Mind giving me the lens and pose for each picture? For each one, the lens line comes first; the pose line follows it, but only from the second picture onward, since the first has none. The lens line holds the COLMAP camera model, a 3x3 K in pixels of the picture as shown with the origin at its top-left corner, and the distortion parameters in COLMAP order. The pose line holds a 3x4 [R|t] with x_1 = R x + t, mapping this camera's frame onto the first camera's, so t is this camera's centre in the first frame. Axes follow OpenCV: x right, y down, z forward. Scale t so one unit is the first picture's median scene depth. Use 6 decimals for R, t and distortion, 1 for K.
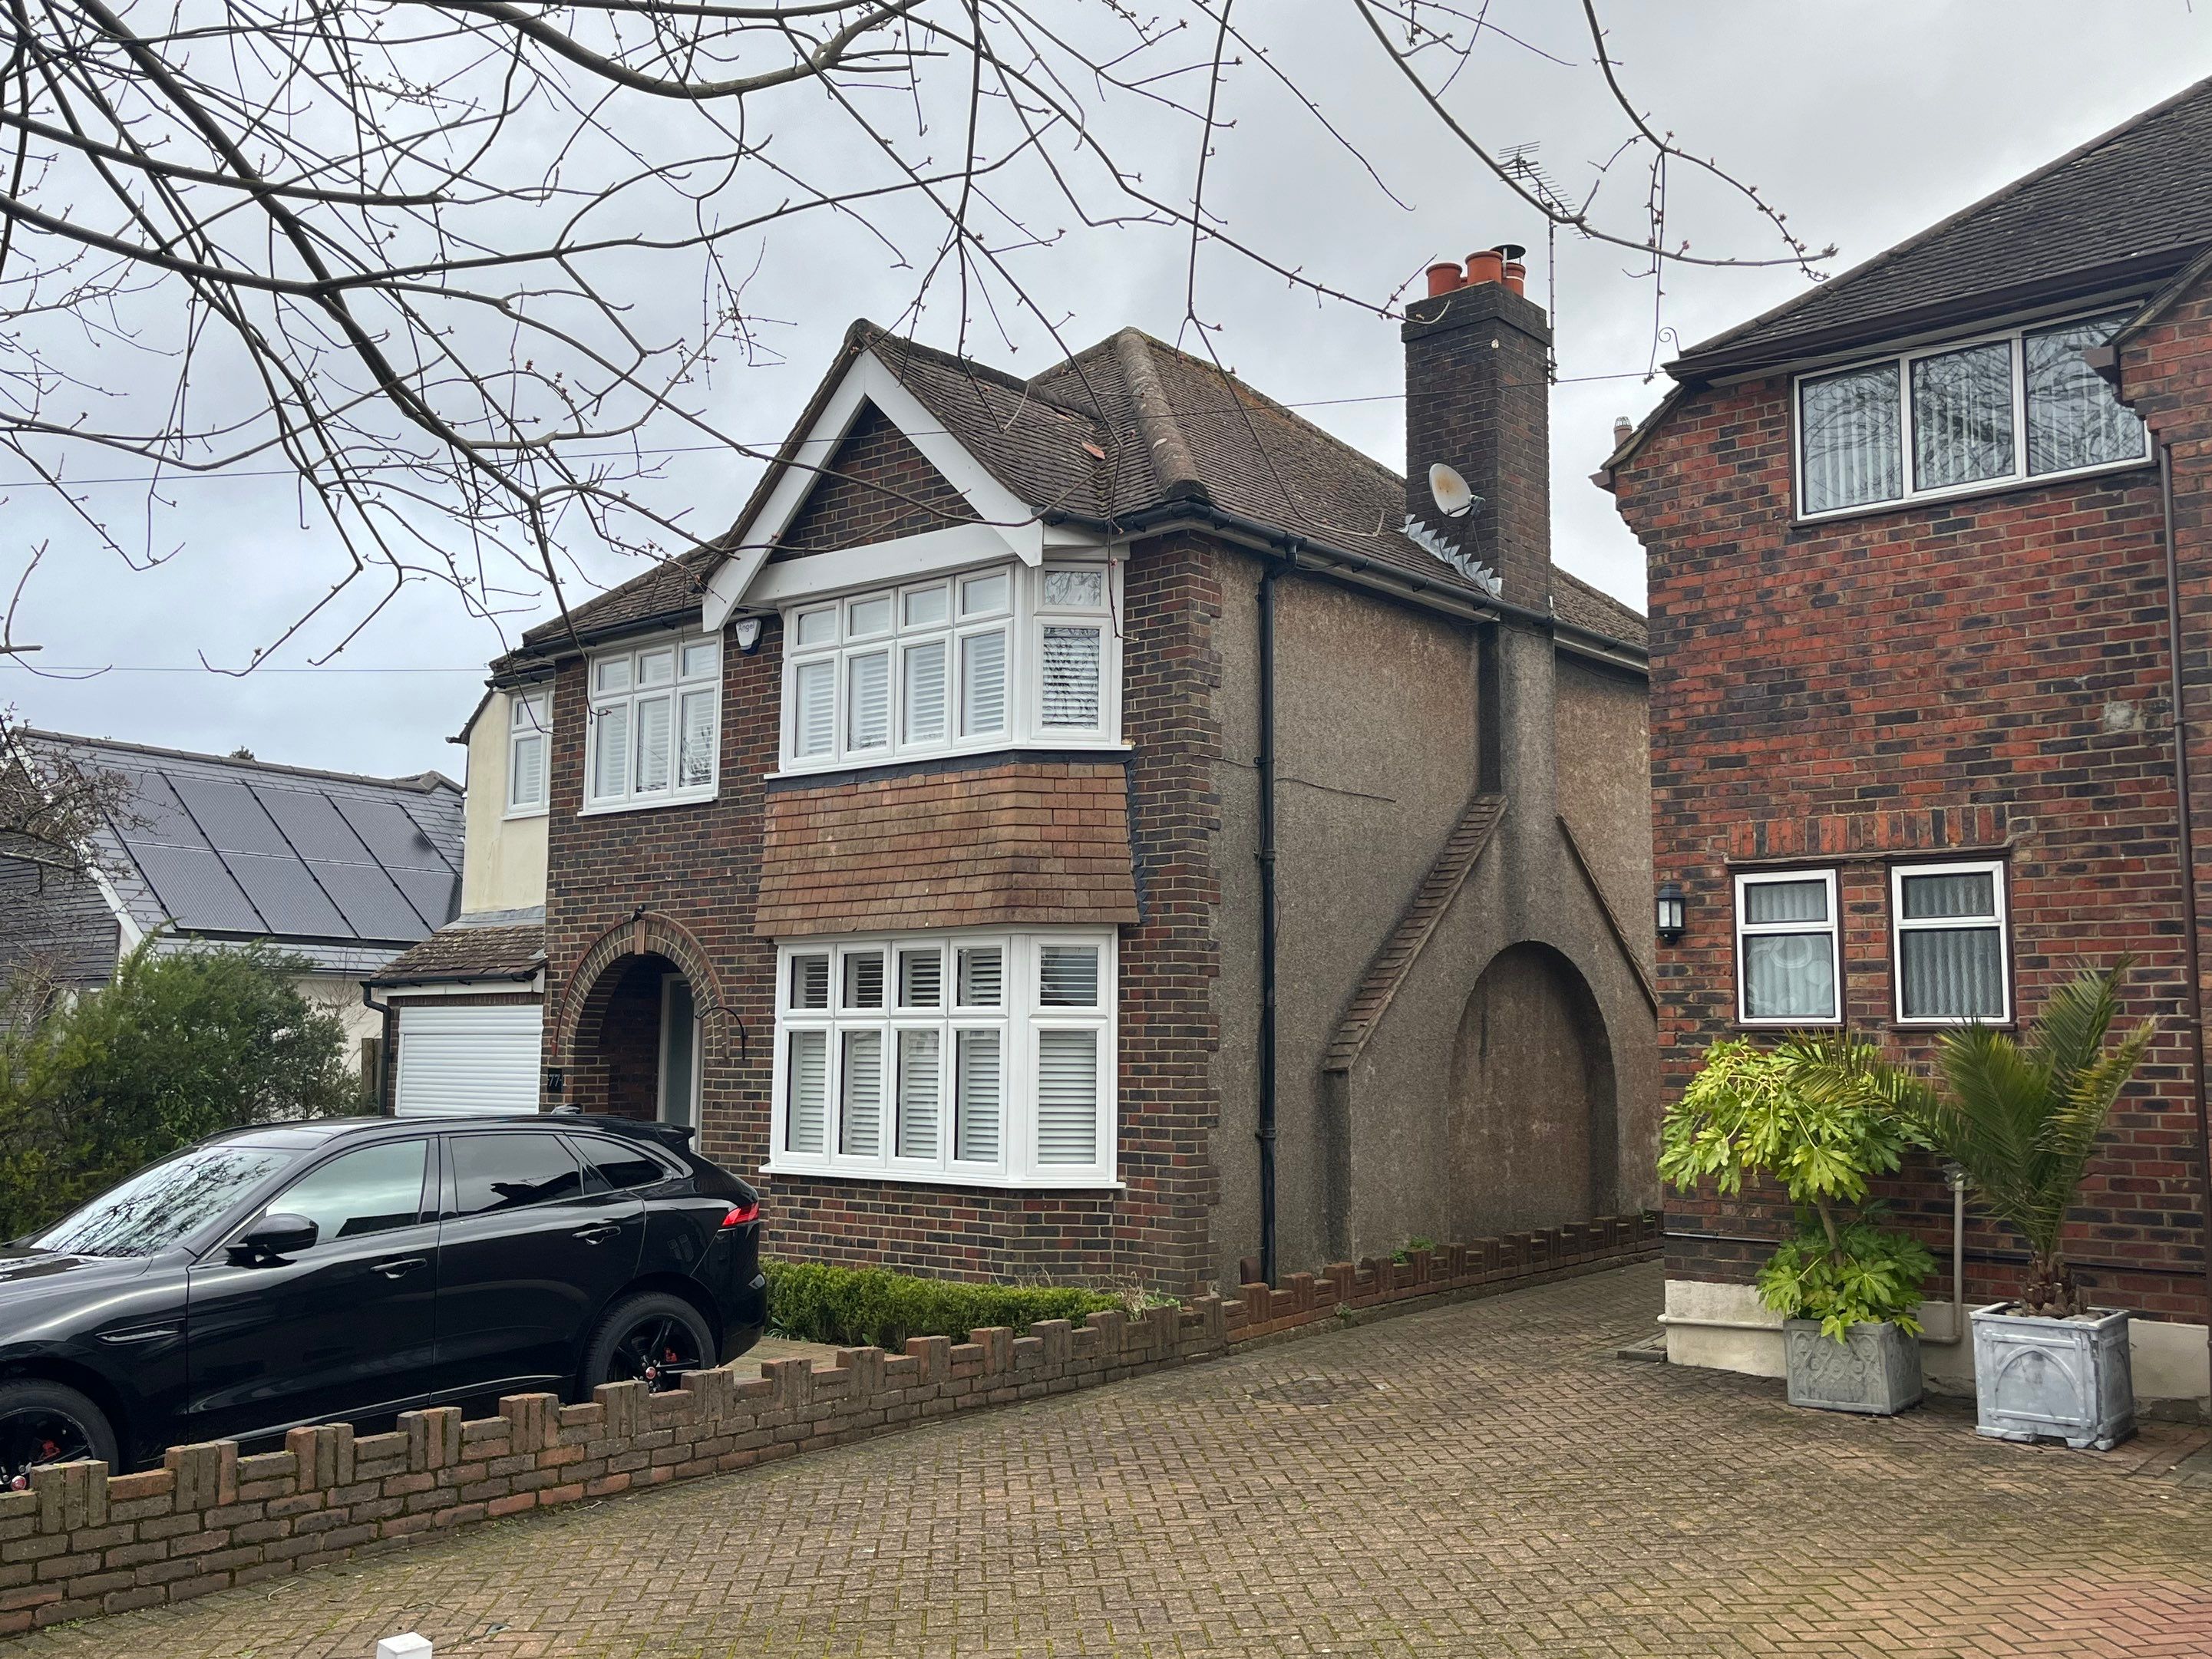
lens RADIAL K [[2020.7, 0, 1105.9], [0, 2020.7, 794.9], [0, 0, 1]] dist [0.057017, 0.001026]
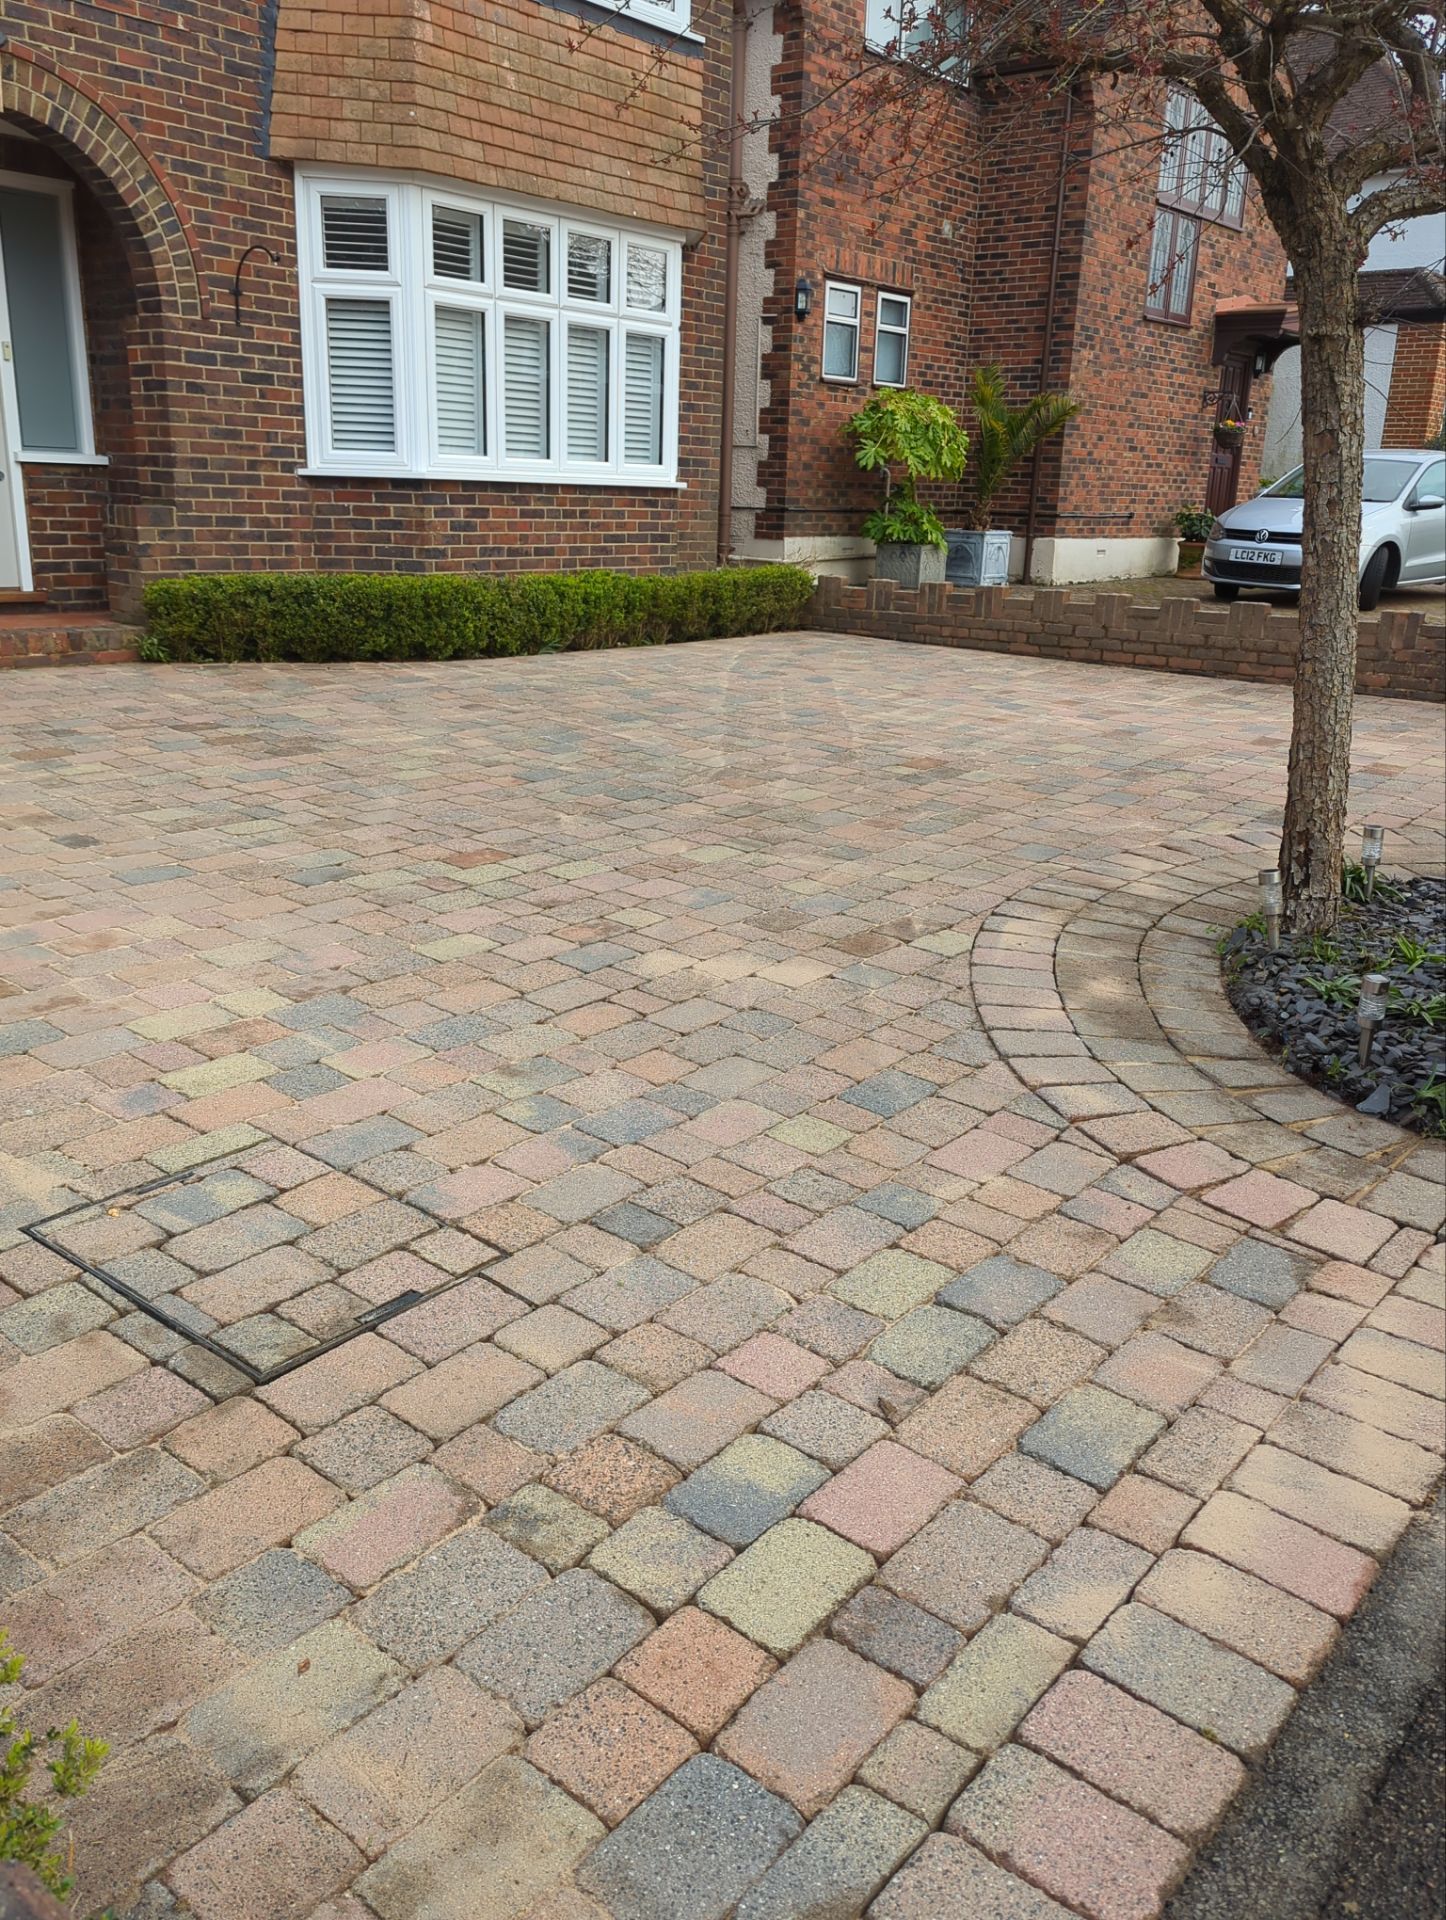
lens RADIAL K [[1579.8, 0, 723.6], [0, 1579.8, 954.4], [0, 0, 1]] dist [0.068247, -0.062481]
pose [[-0.033563, -0.286828, 0.957394, -0.949271], [-0.156441, 0.947633, 0.278420, 0.184875], [-0.987117, -0.140431, -0.076677, 0.980272]]
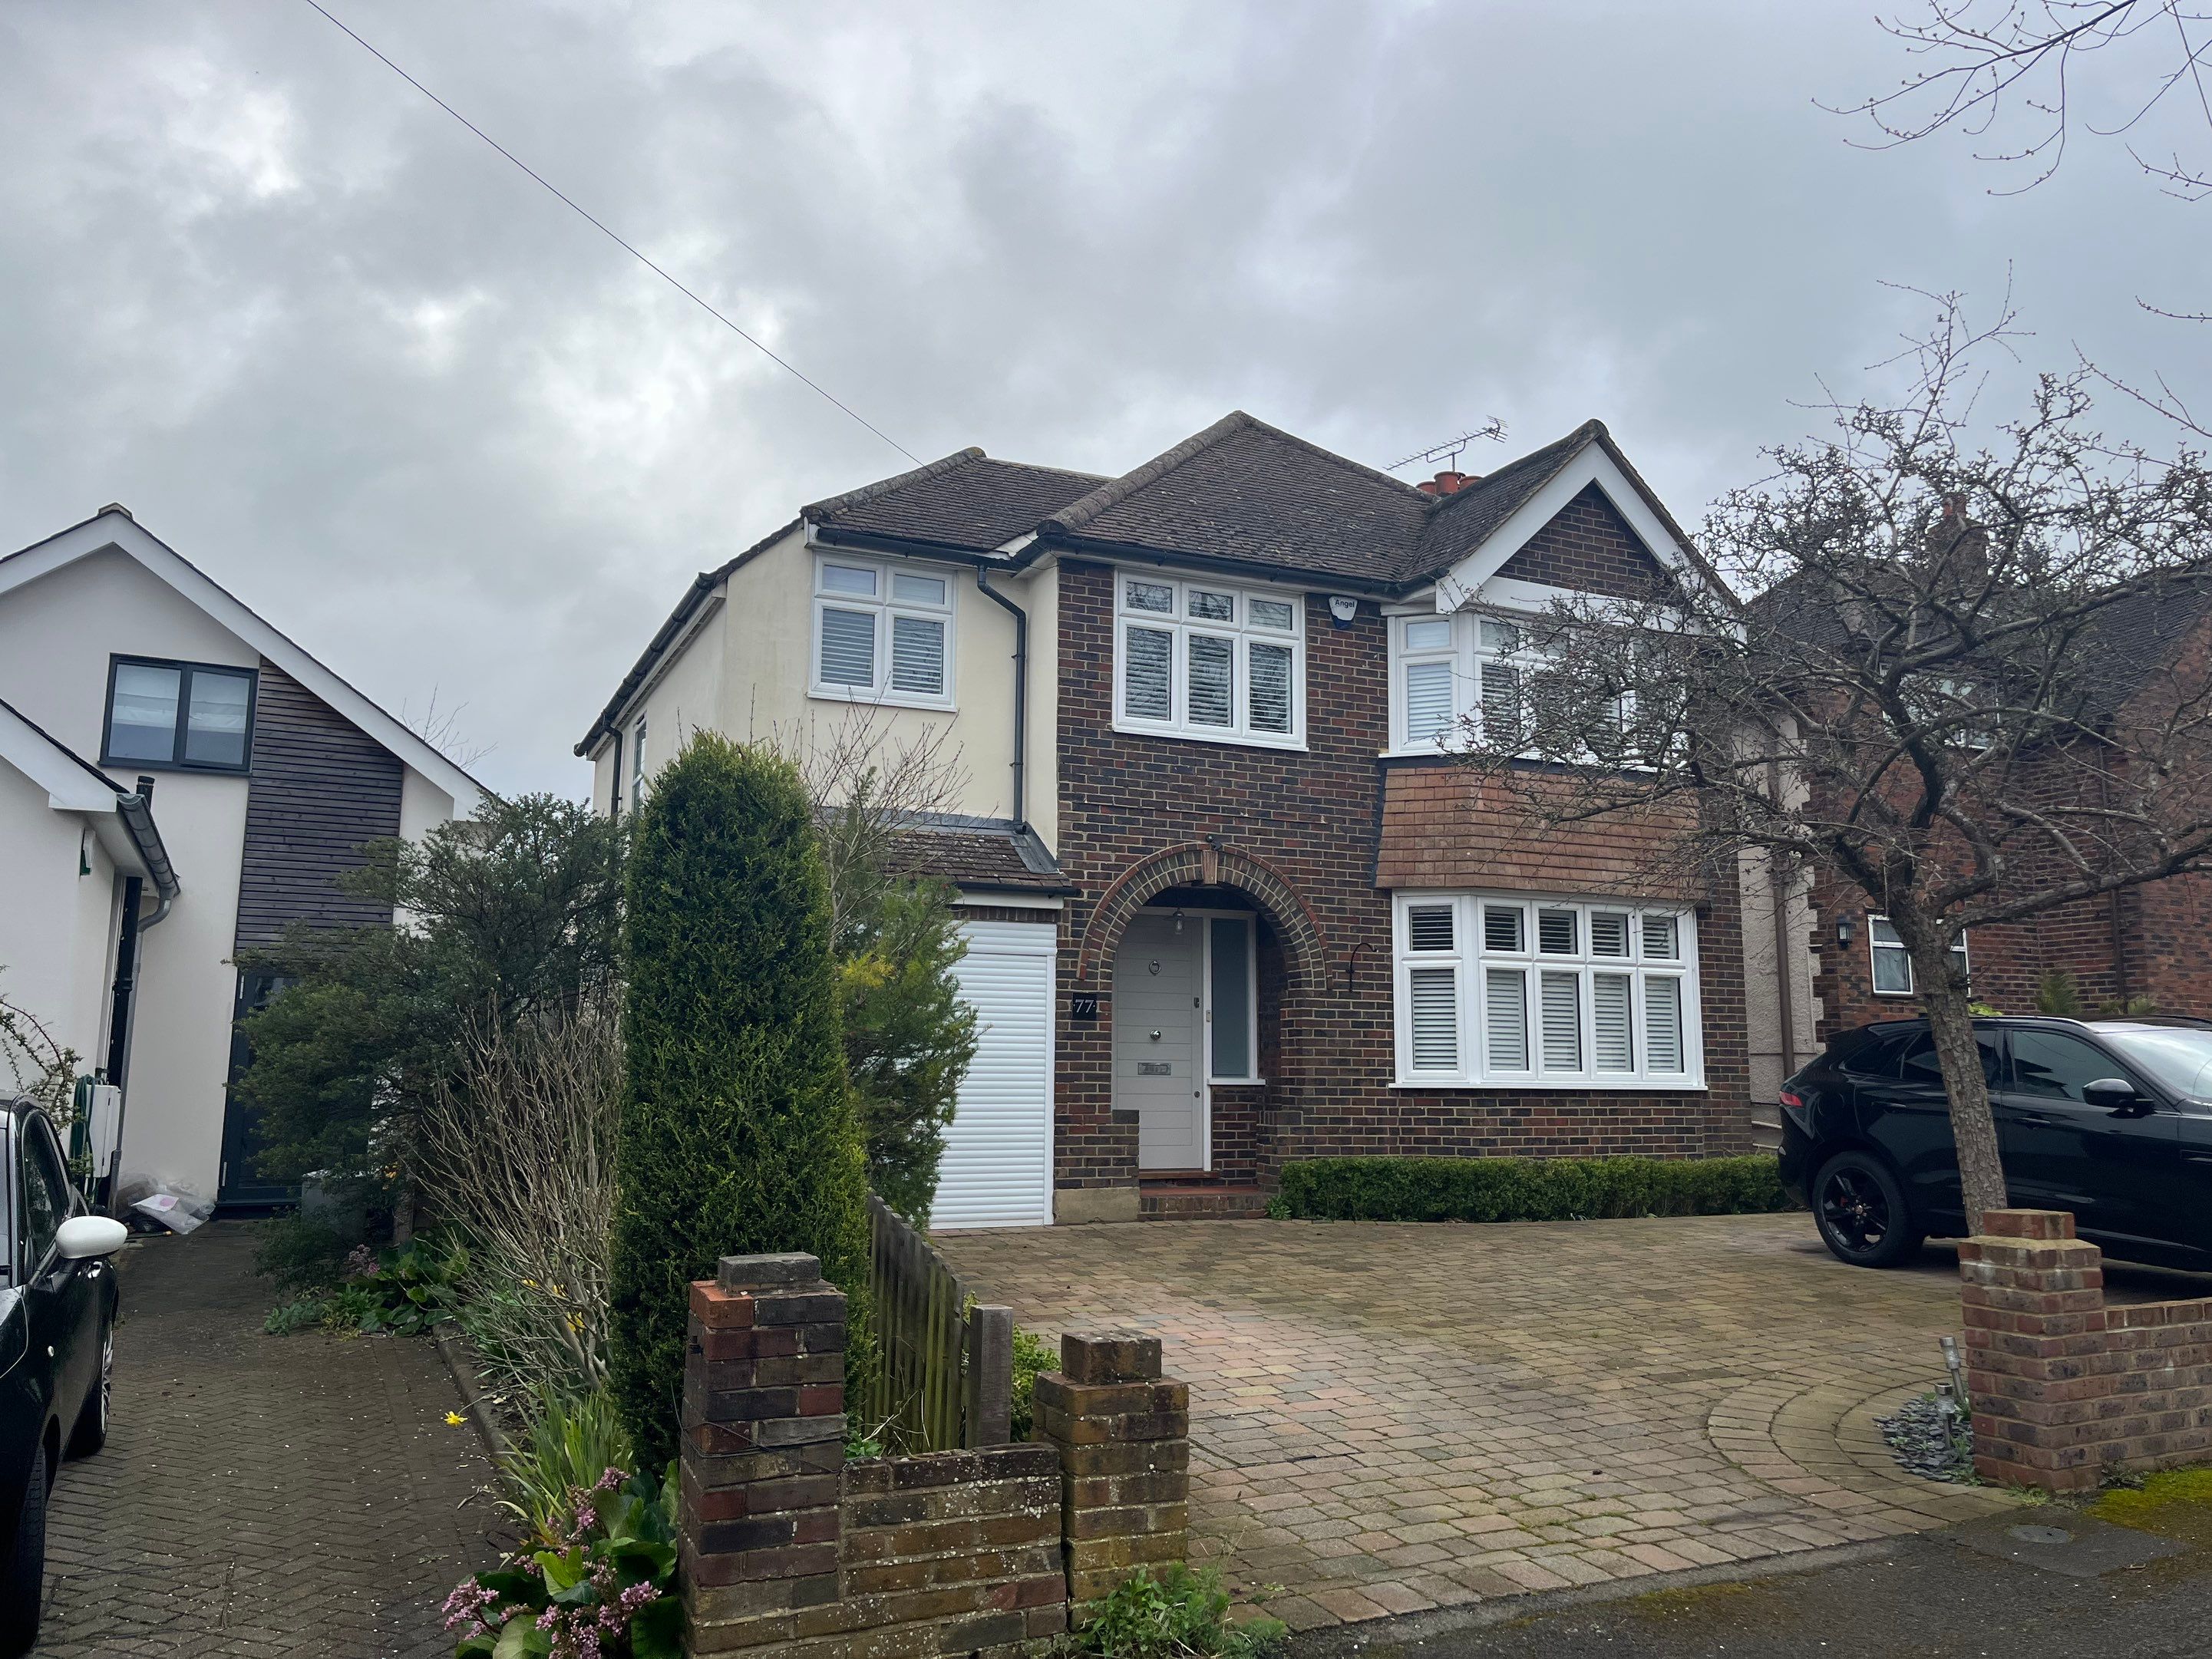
lens RADIAL K [[1677.9, 0, 1119.8], [0, 1677.9, 793.8], [0, 0, 1]] dist [0.046714, -0.039441]
pose [[0.418034, 0.150527, 0.895873, -1.249630], [-0.118964, 0.986755, -0.110285, 0.164032], [-0.900608, -0.060474, 0.430405, 0.849768]]
